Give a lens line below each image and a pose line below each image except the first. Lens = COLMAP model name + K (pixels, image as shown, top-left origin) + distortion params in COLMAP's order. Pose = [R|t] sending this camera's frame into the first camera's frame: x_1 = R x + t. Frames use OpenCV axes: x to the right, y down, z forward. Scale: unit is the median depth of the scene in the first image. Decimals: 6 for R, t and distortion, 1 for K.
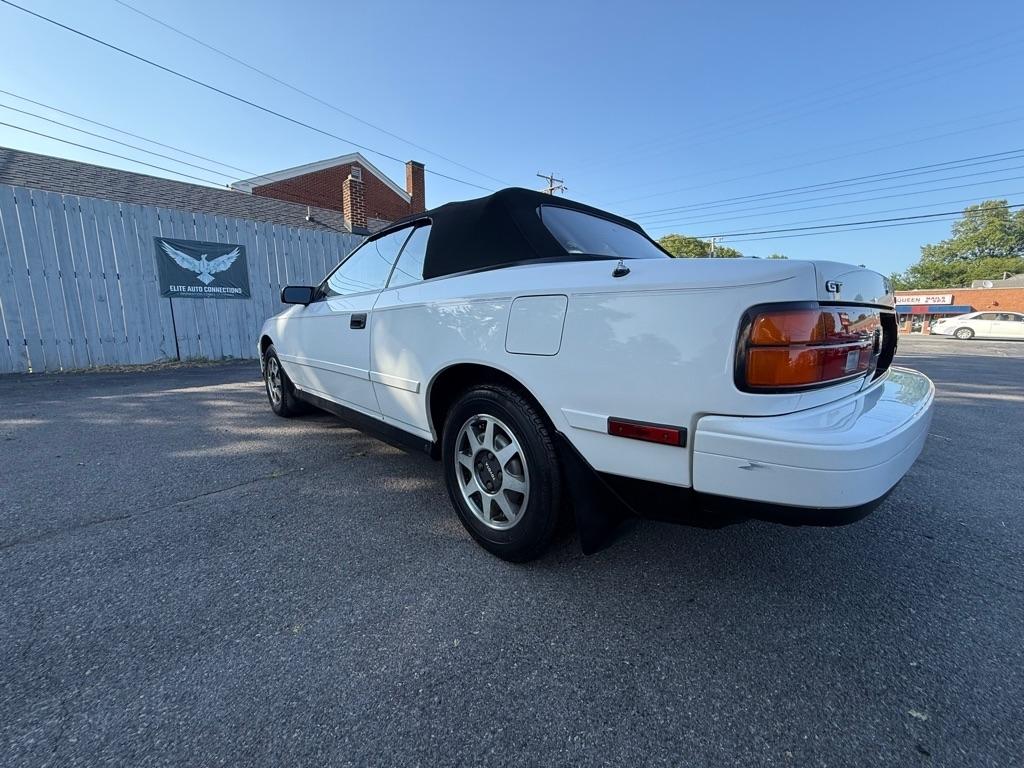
lens RADIAL K [[408.4, 0, 509.6], [0, 408.4, 384.7], [0, 0, 1]] dist [-0.001573, 0.000189]
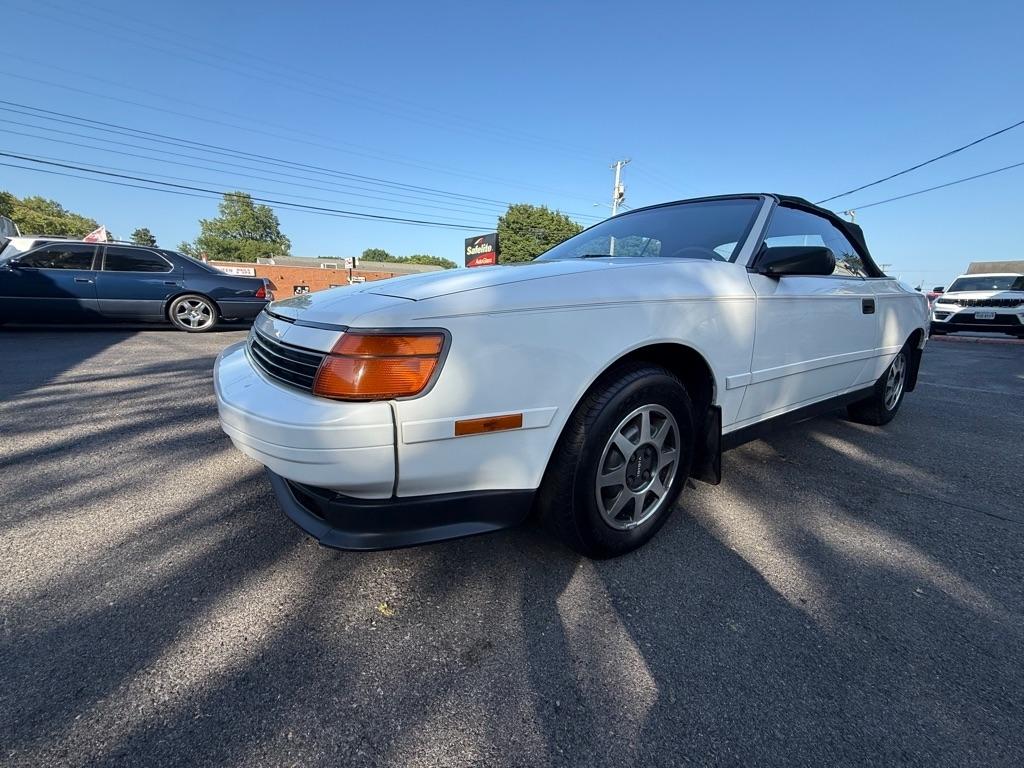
lens RADIAL K [[408.4, 0, 510.2], [0, 408.4, 385.2], [0, 0, 1]] dist [-0.001573, 0.000189]
pose [[0.136408, -0.207675, 0.968640, -0.290133], [0.128602, 0.973218, 0.190547, -0.051108], [-0.982270, 0.098577, 0.159463, 0.323917]]
